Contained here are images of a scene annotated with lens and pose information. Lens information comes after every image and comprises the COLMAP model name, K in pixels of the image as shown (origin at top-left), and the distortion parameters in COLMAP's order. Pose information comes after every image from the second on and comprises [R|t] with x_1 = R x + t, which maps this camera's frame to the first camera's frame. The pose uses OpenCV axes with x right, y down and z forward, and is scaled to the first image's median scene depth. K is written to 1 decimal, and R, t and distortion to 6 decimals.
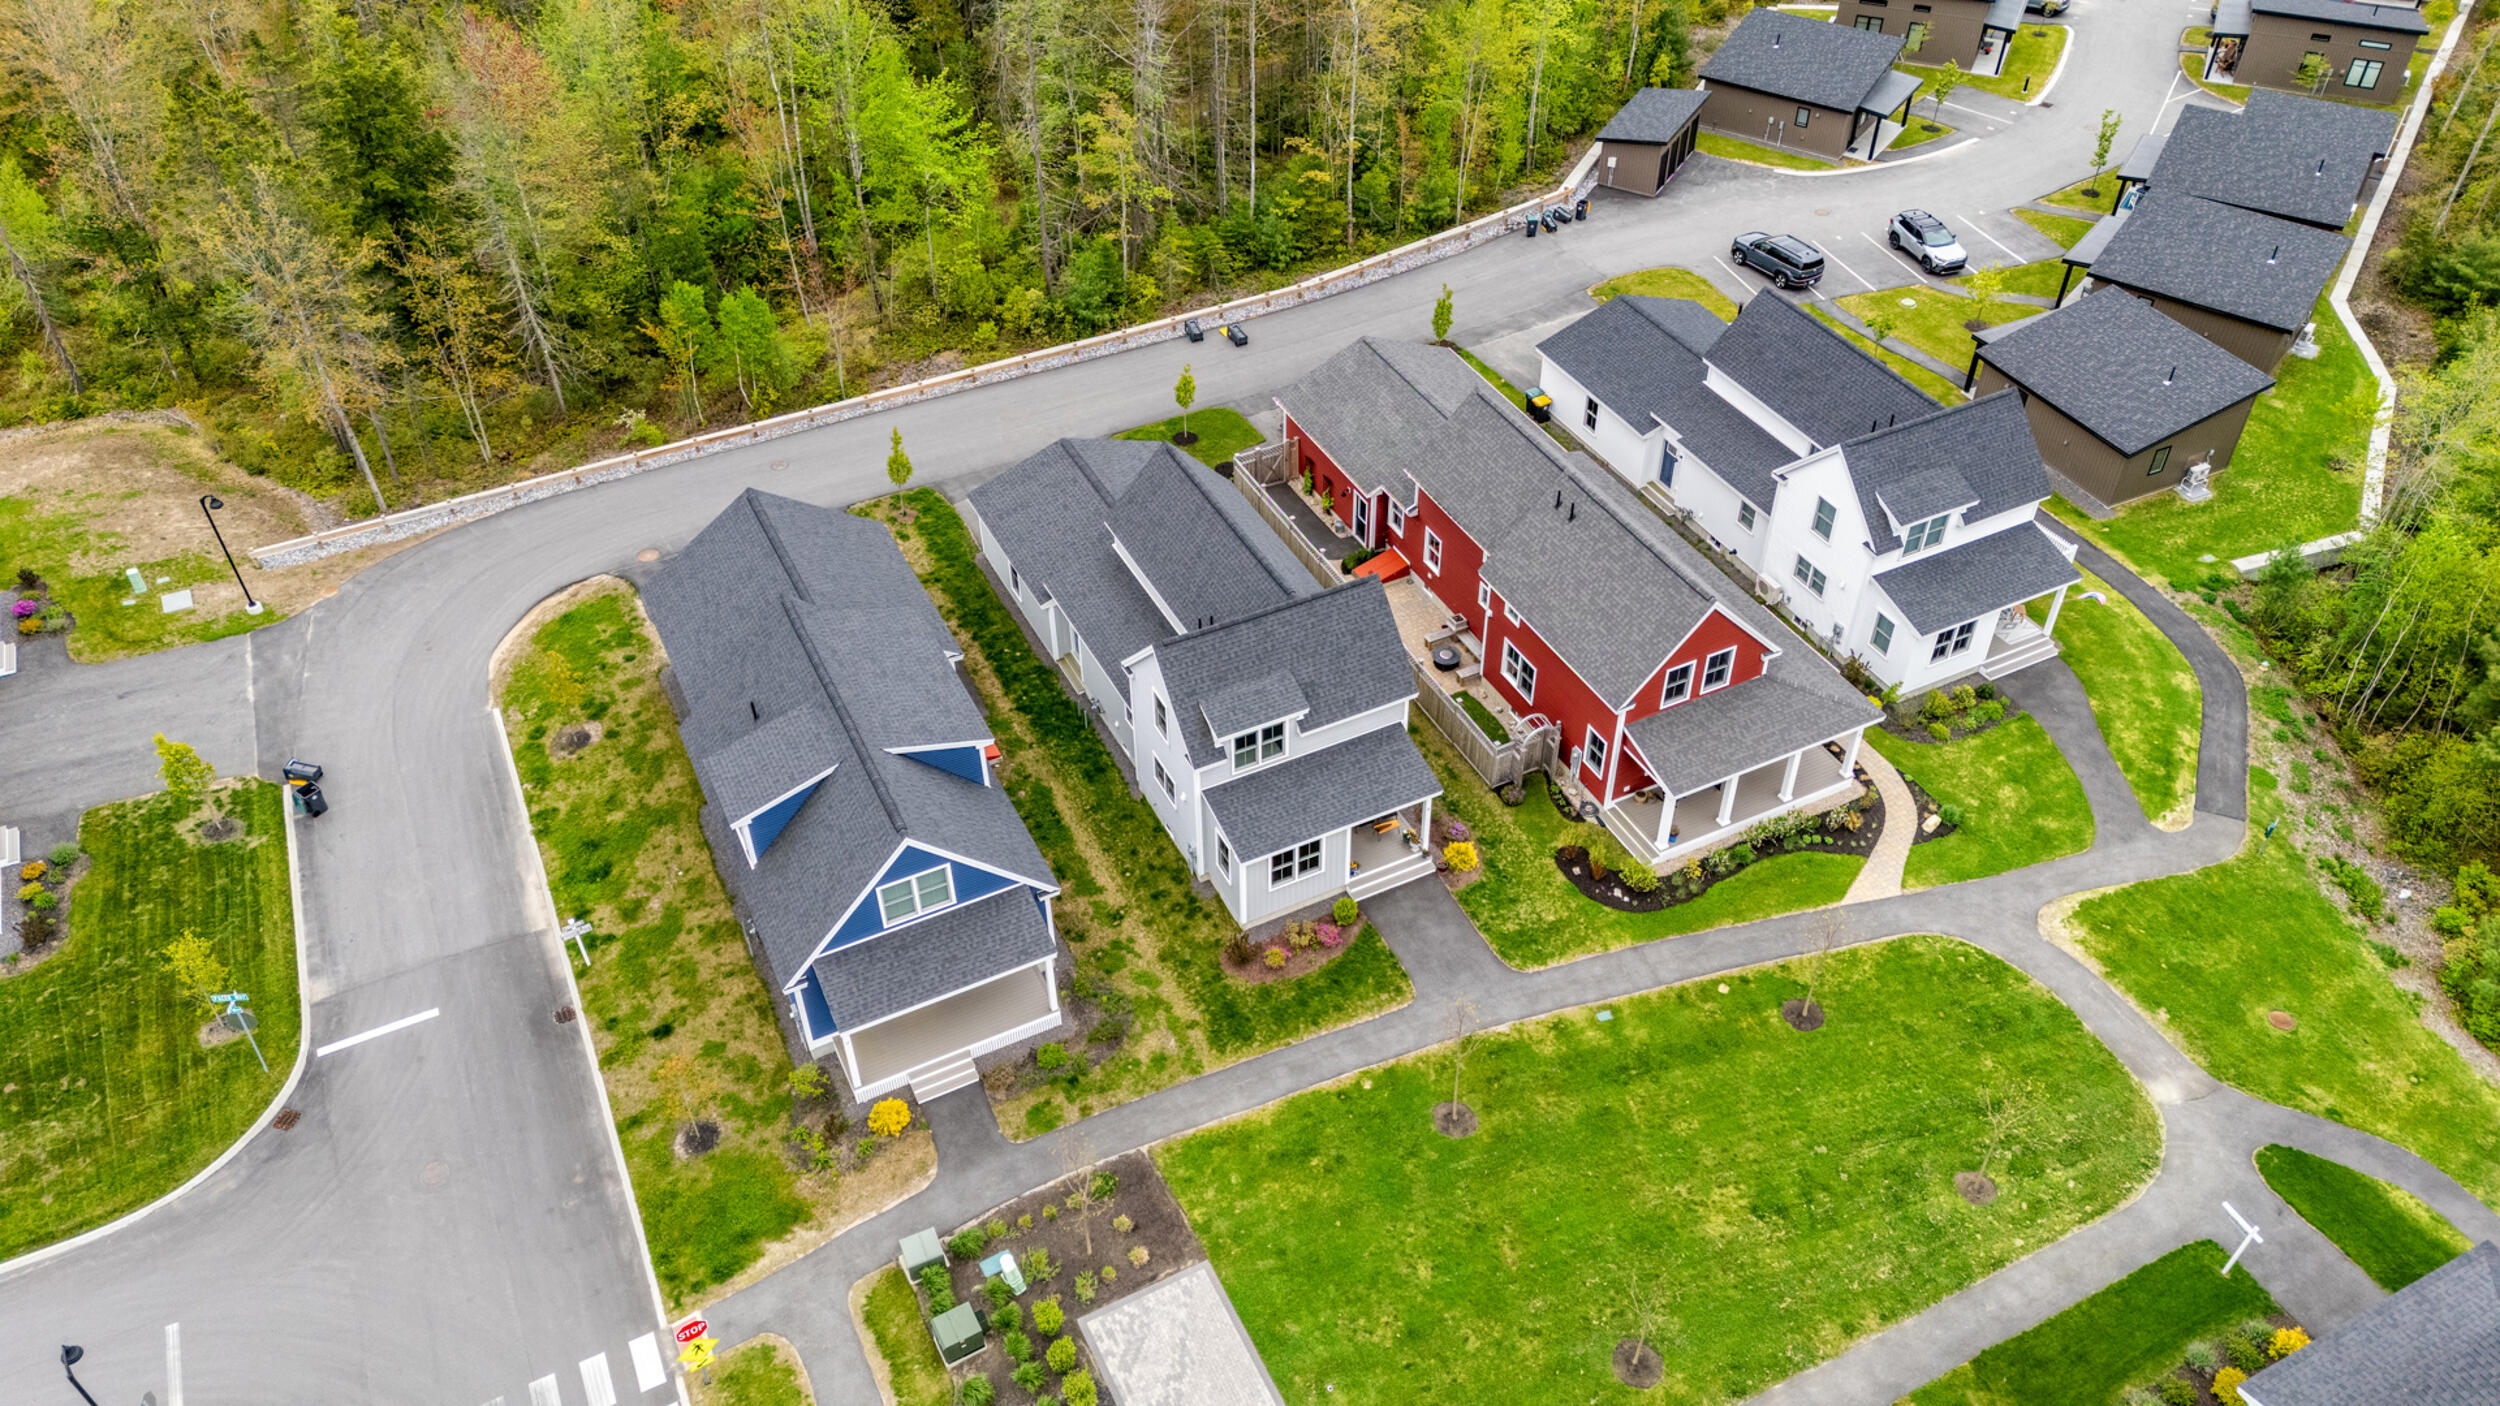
lens RADIAL K [[1851.4, 0, 1232.5], [0, 1851.4, 713.4], [0, 0, 1]] dist [0.057594, -0.043305]
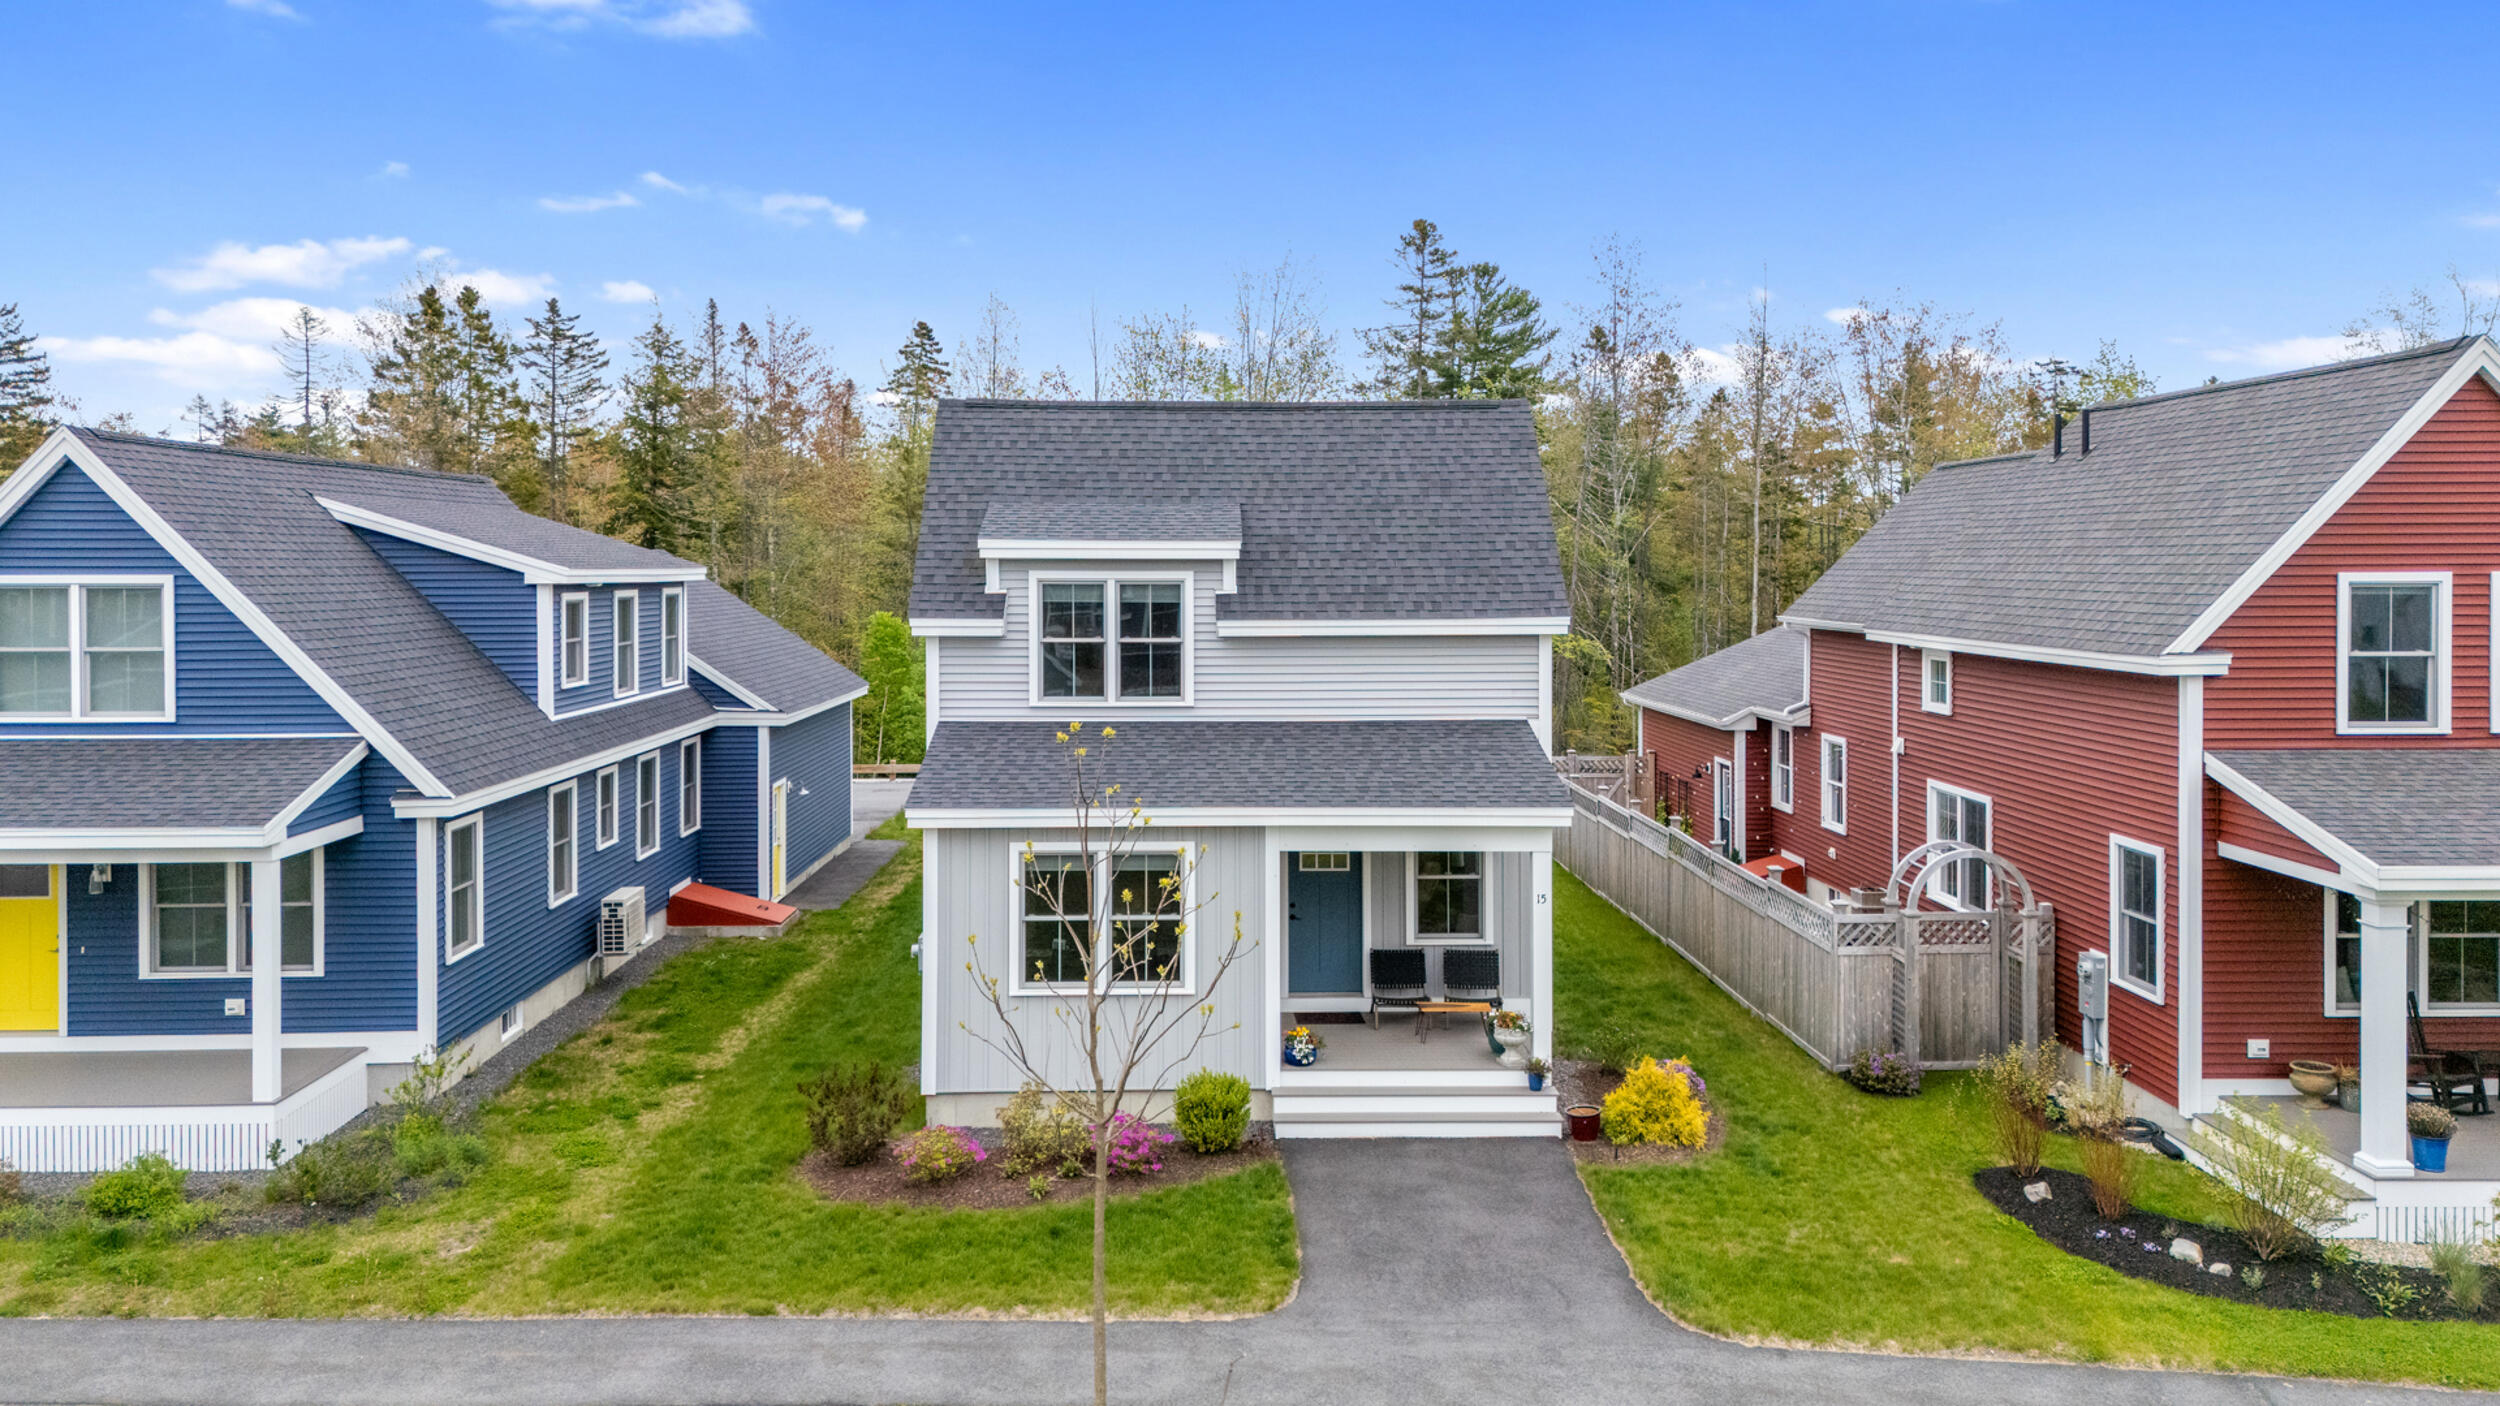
lens RADIAL K [[1851.4, 0, 1219.2], [0, 1851.4, 595.4], [0, 0, 1]] dist [0.057594, -0.043305]
pose [[0.901085, 0.011322, -0.433494, 0.196820], [-0.292406, 0.754068, -0.588116, 0.224173], [0.320226, 0.656699, 0.682790, 0.701933]]
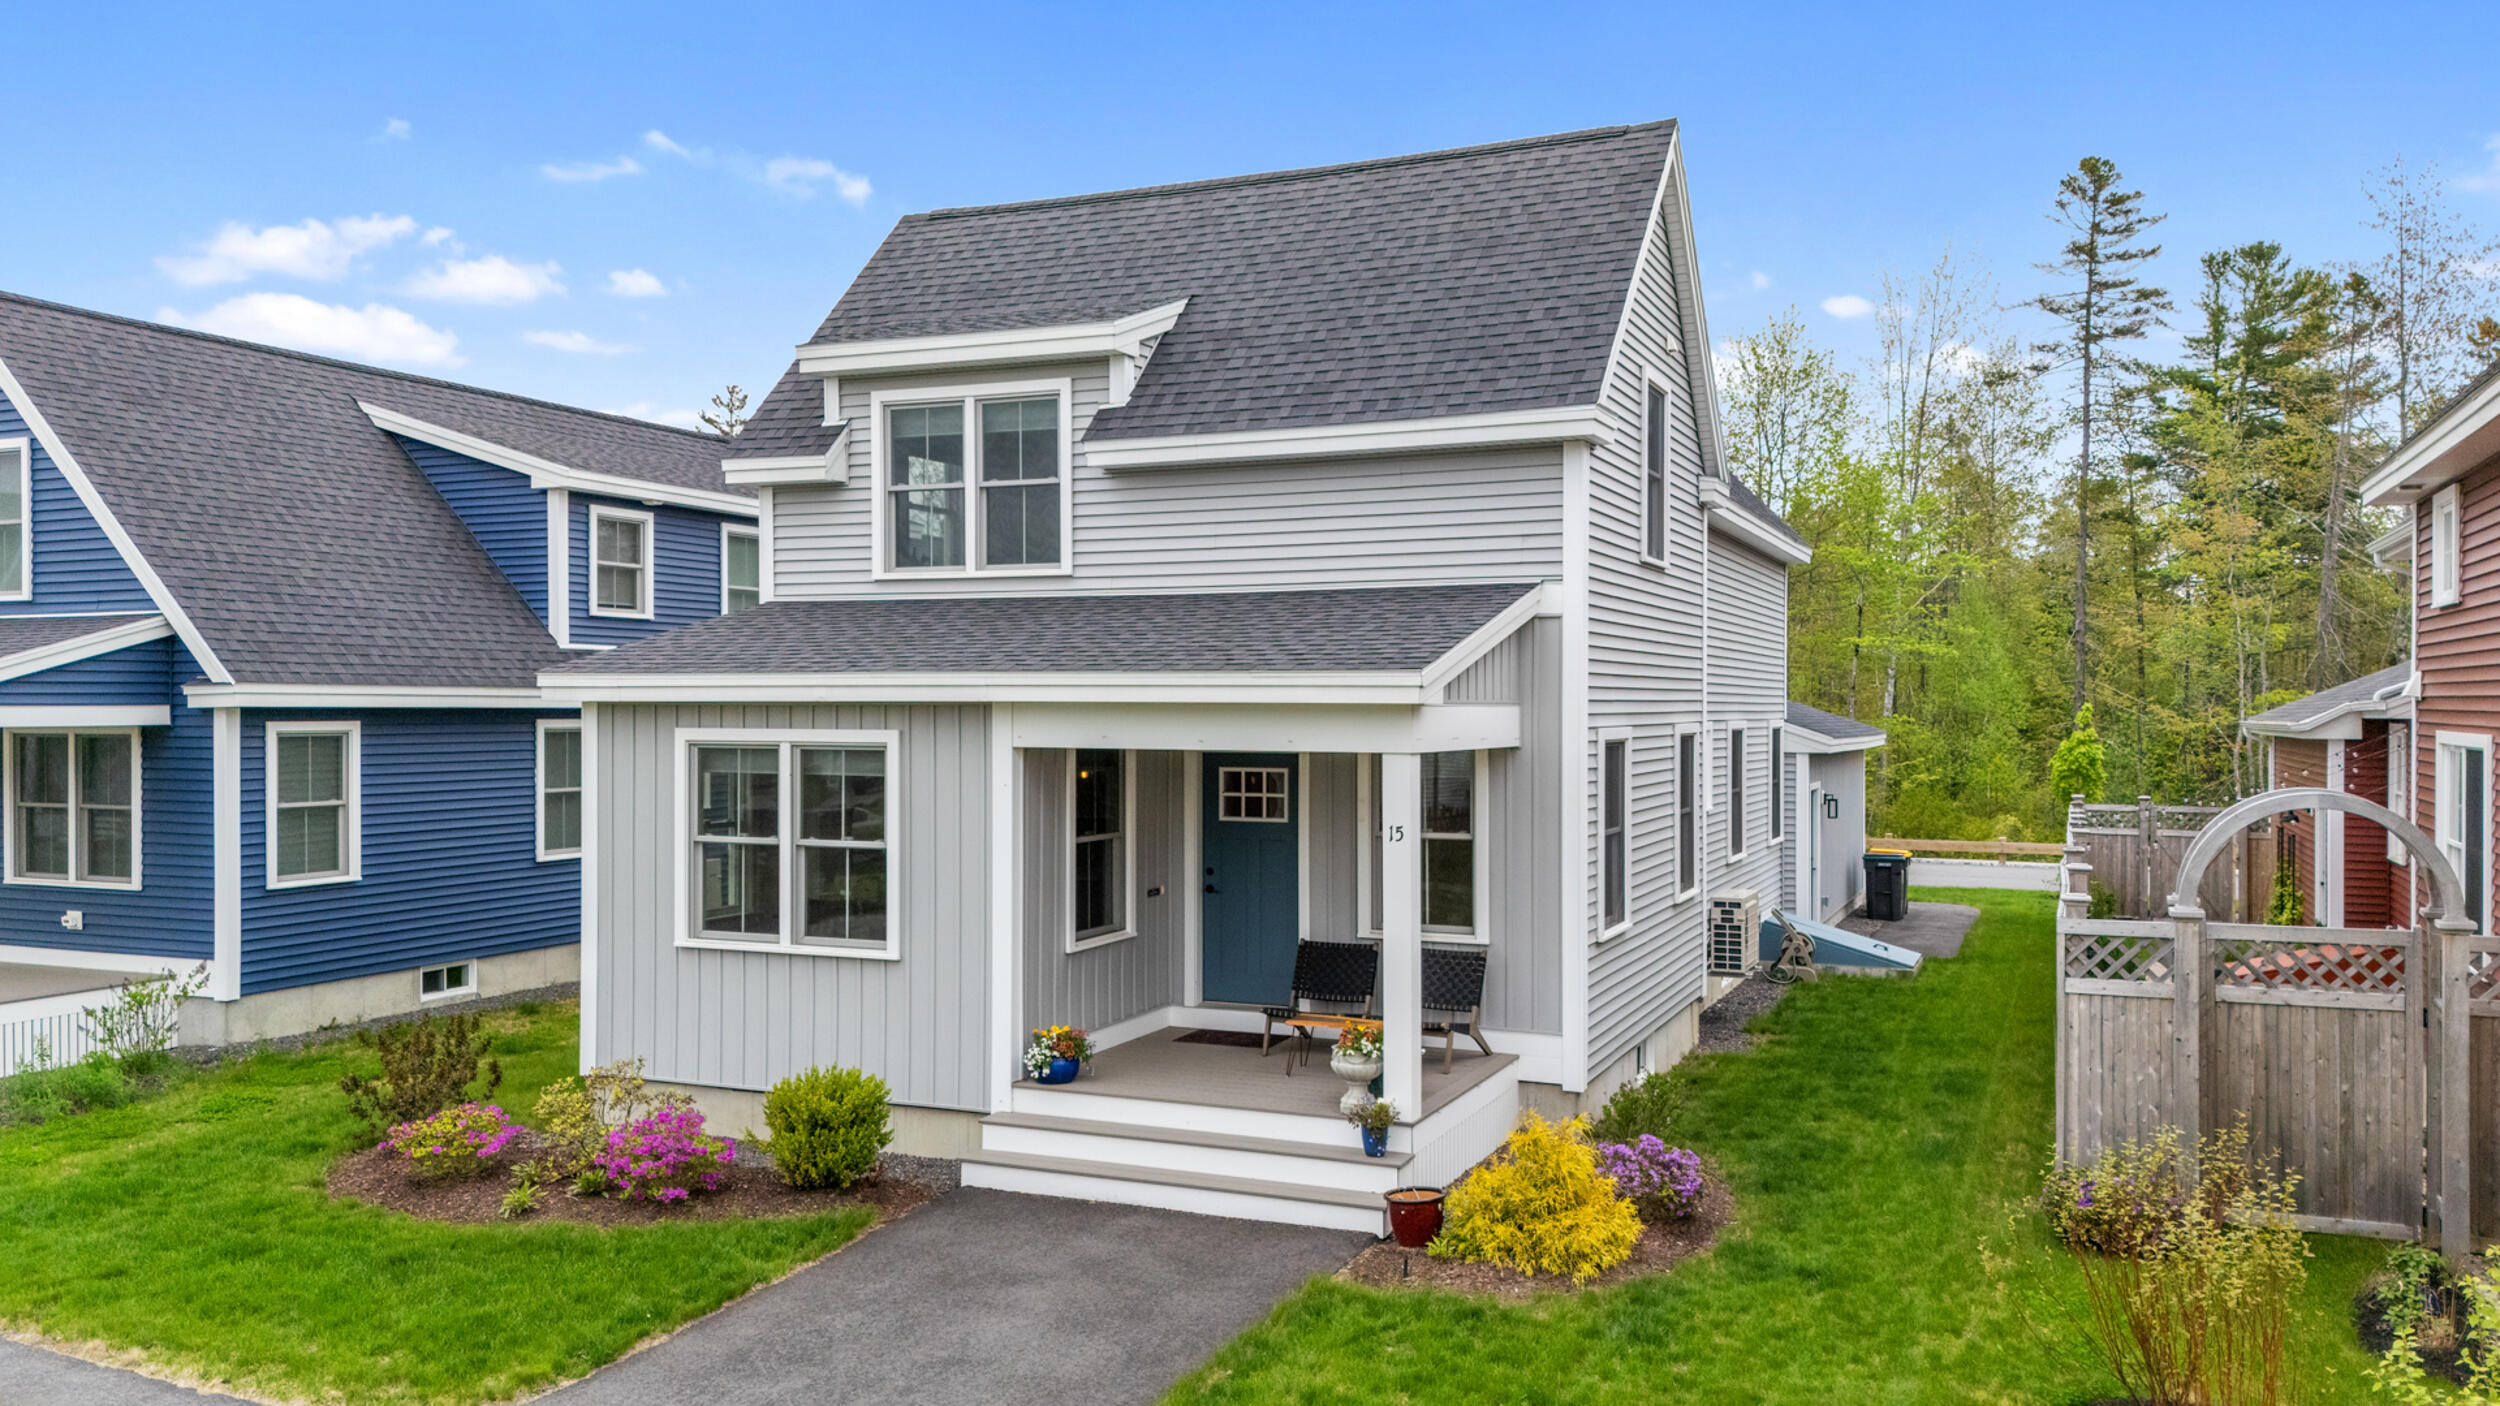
lens RADIAL K [[1851.4, 0, 1253.4], [0, 1851.4, 726.8], [0, 0, 1]] dist [0.057594, -0.043305]
pose [[0.638767, 0.016545, -0.769222, 0.246241], [-0.518620, 0.747767, -0.414582, 0.132121], [0.568339, 0.663755, 0.486229, 0.873823]]
